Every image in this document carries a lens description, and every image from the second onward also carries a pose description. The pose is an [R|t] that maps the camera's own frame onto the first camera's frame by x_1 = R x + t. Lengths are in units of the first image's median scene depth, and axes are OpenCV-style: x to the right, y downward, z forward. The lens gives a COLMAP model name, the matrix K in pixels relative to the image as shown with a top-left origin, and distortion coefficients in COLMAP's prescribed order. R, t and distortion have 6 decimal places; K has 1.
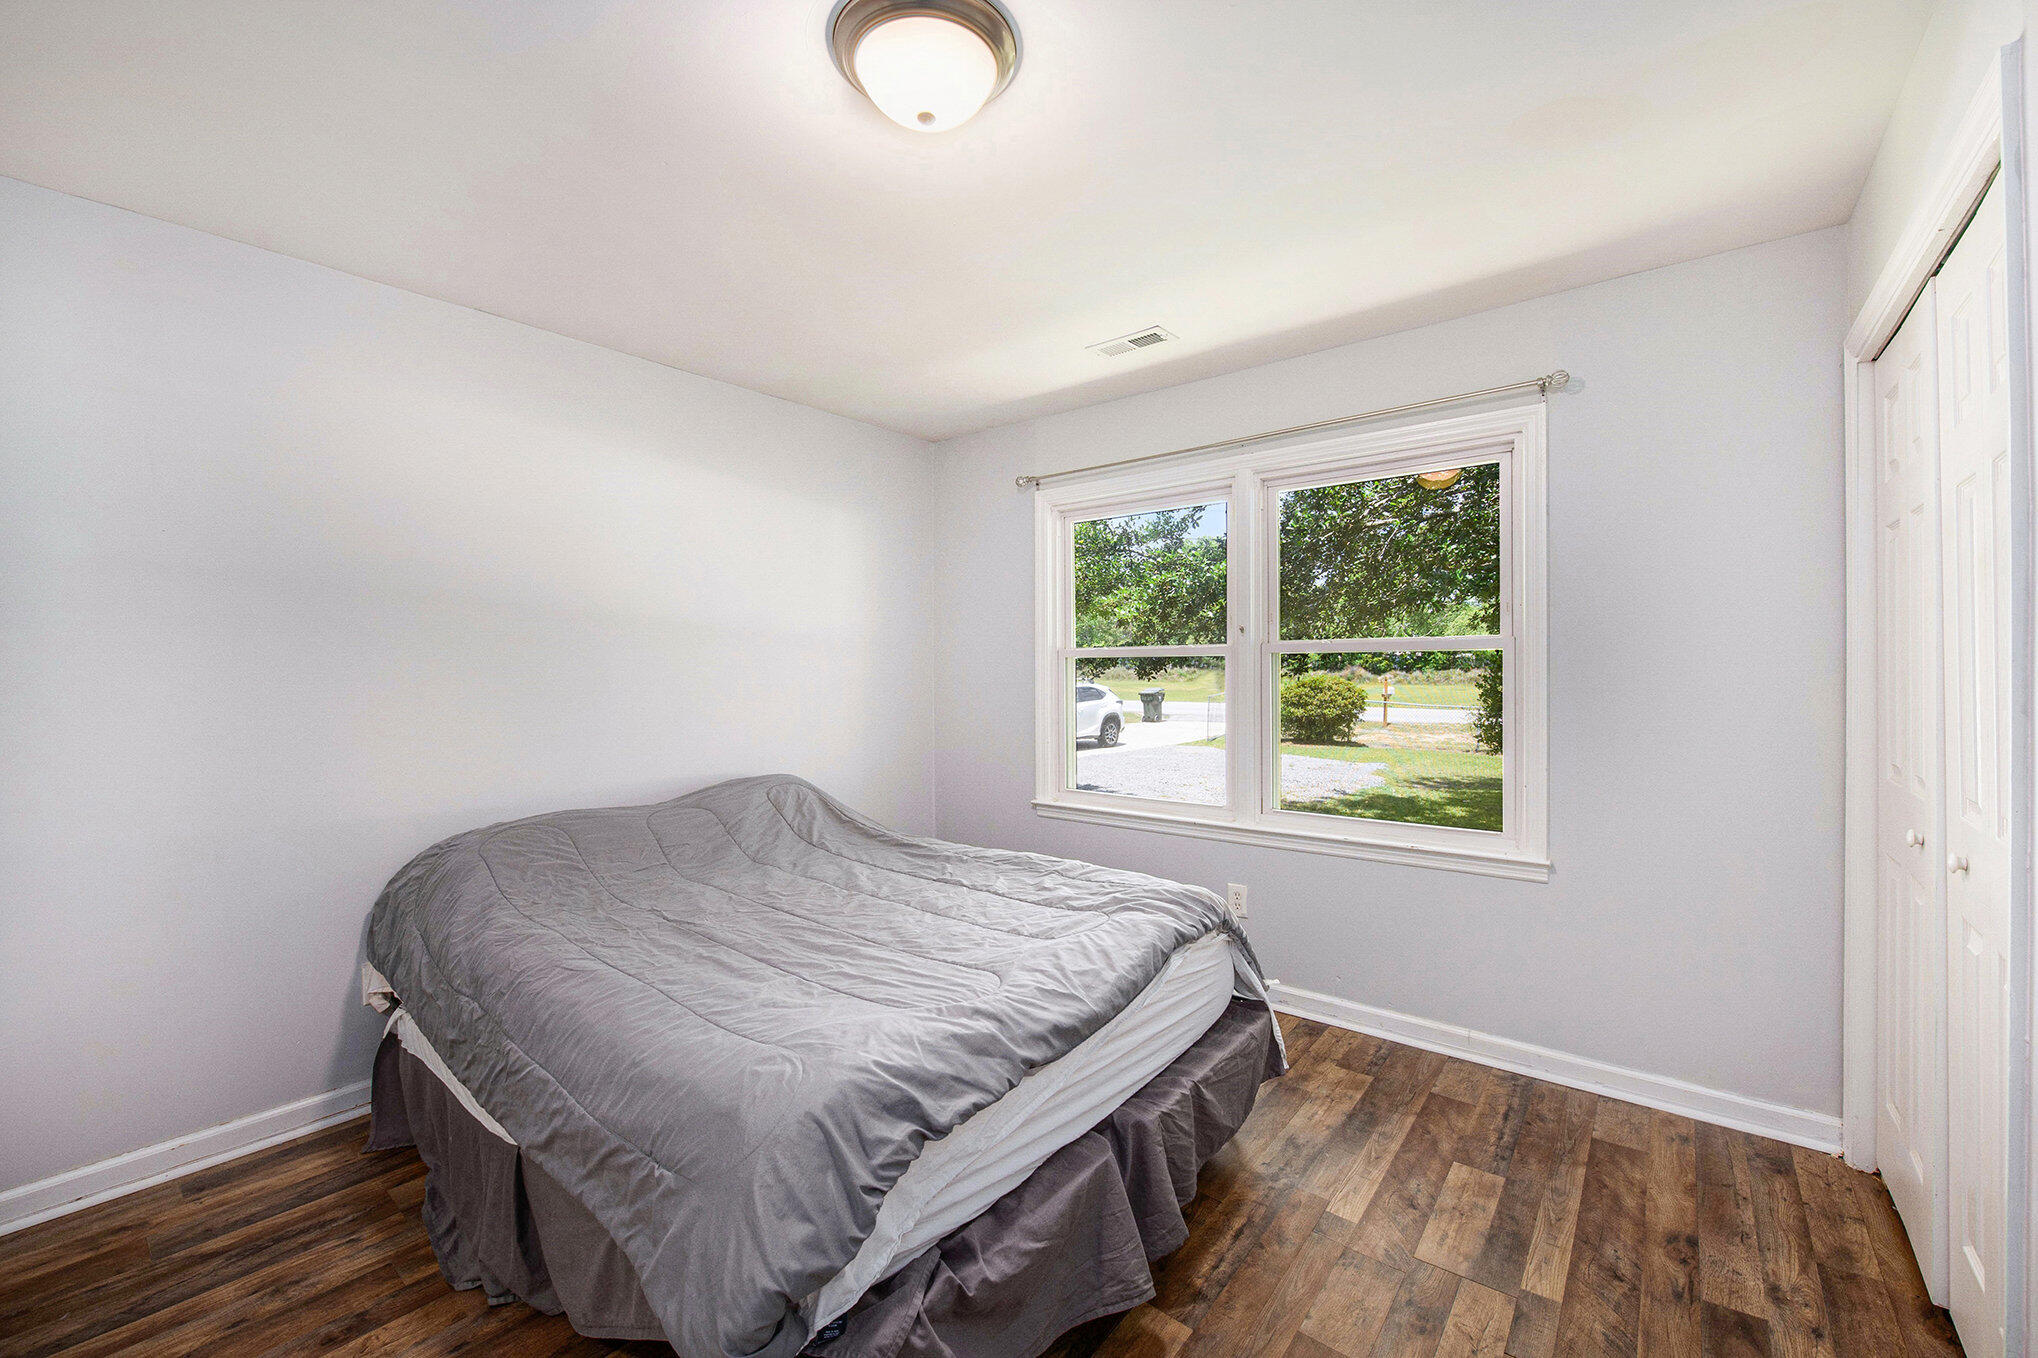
lens RADIAL K [[815.2, 0, 1024.7], [0, 815.2, 673.1], [0, 0, 1]] dist [-0.000707, -0.000130]
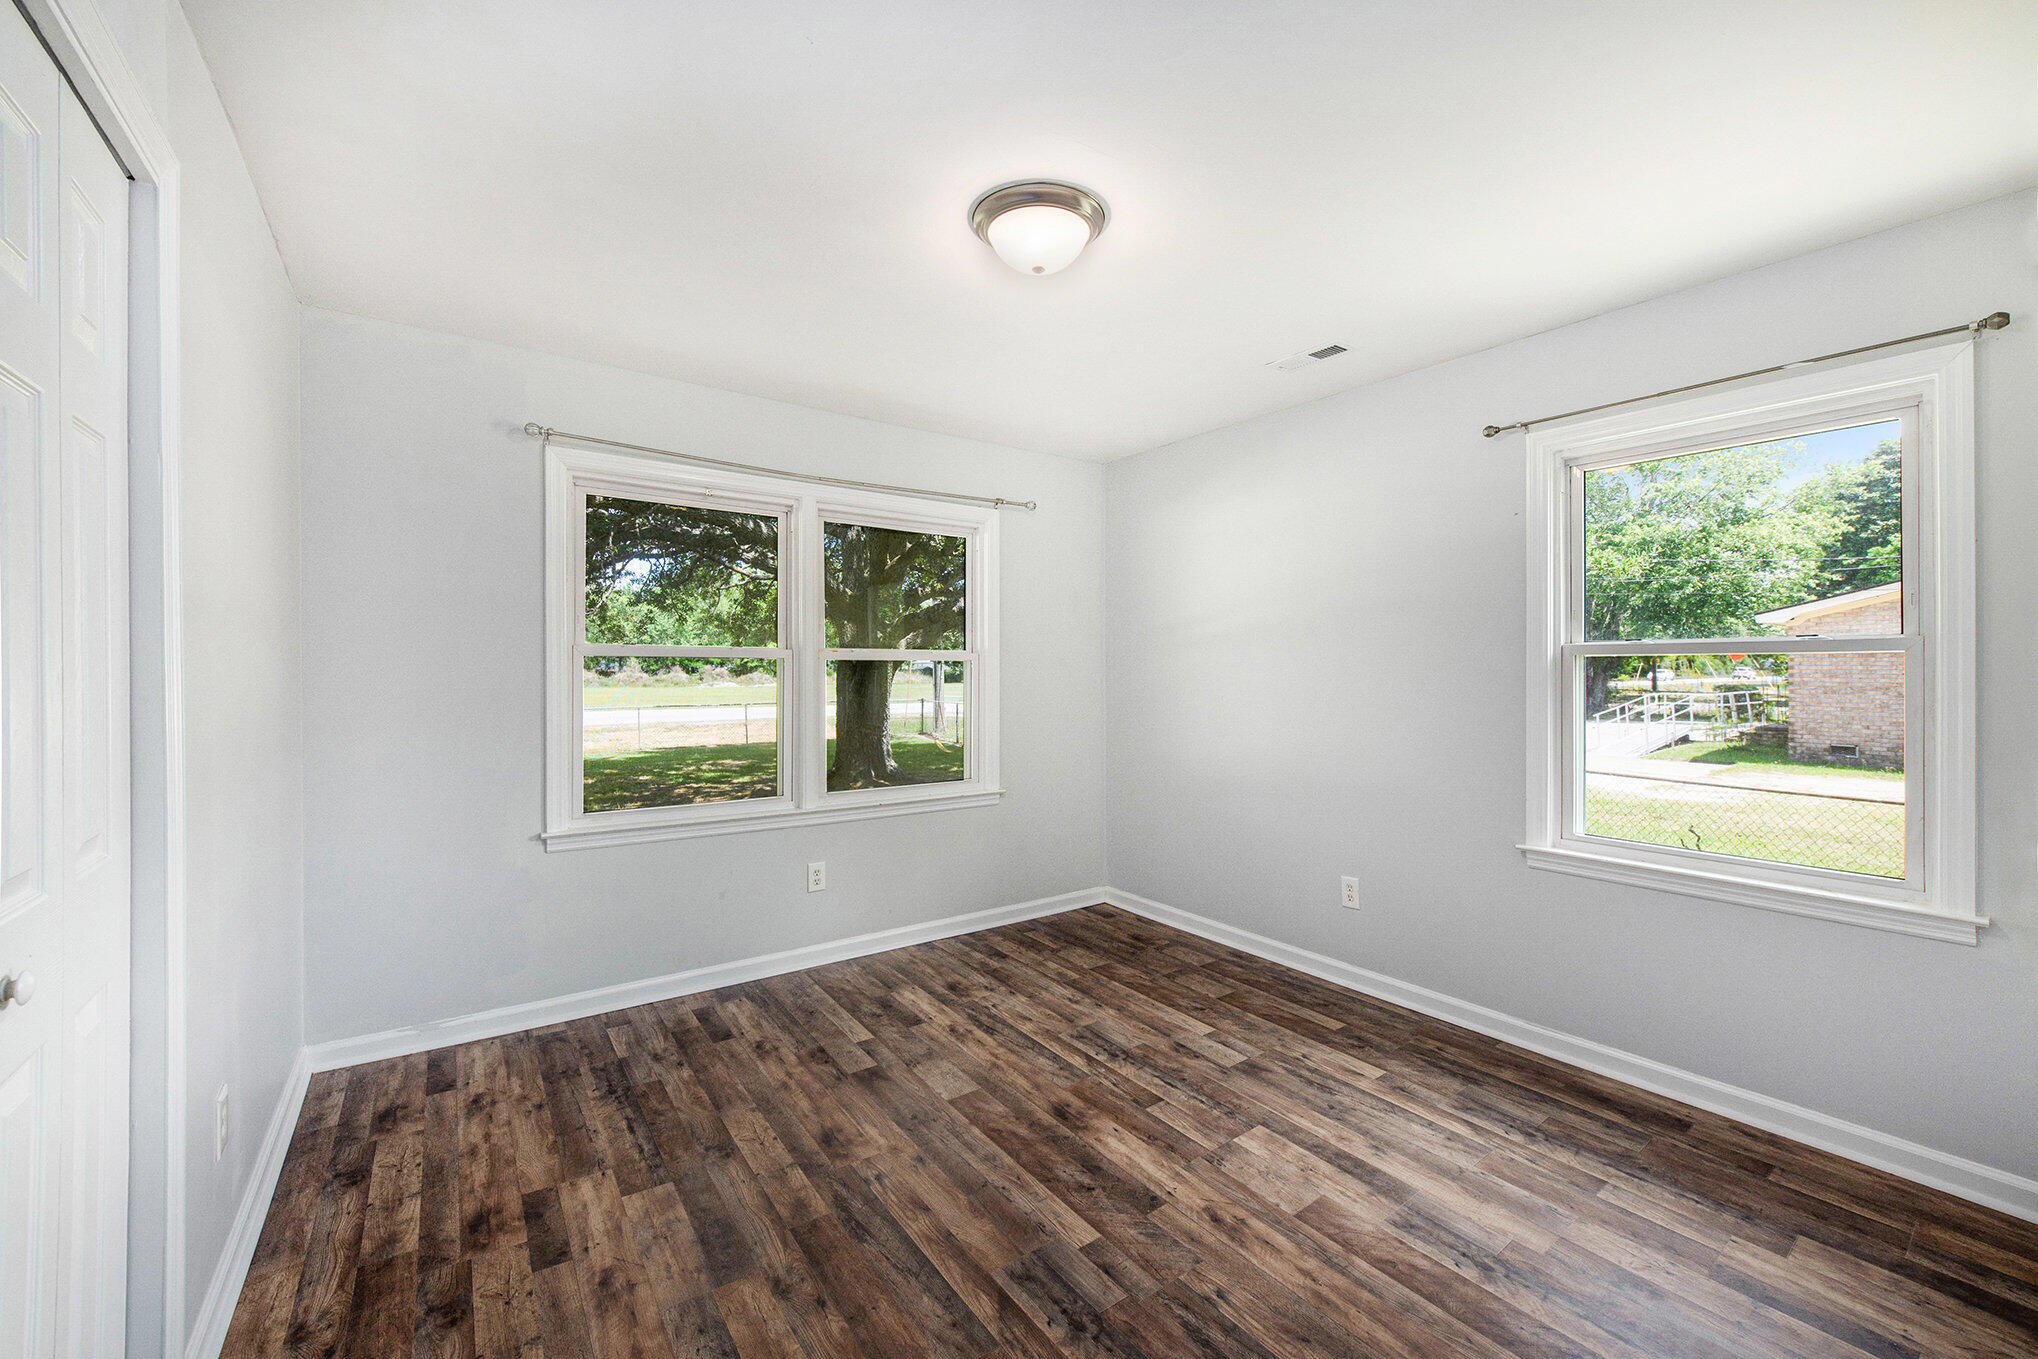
lens RADIAL K [[815.2, 0, 1026.9], [0, 815.2, 677.0], [0, 0, 1]] dist [-0.000707, -0.000130]
pose [[0.255520, -0.000052, 0.966804, -0.281797], [0.002655, 0.999996, -0.000648, -0.004610], [-0.966800, 0.002732, 0.255519, 0.321201]]
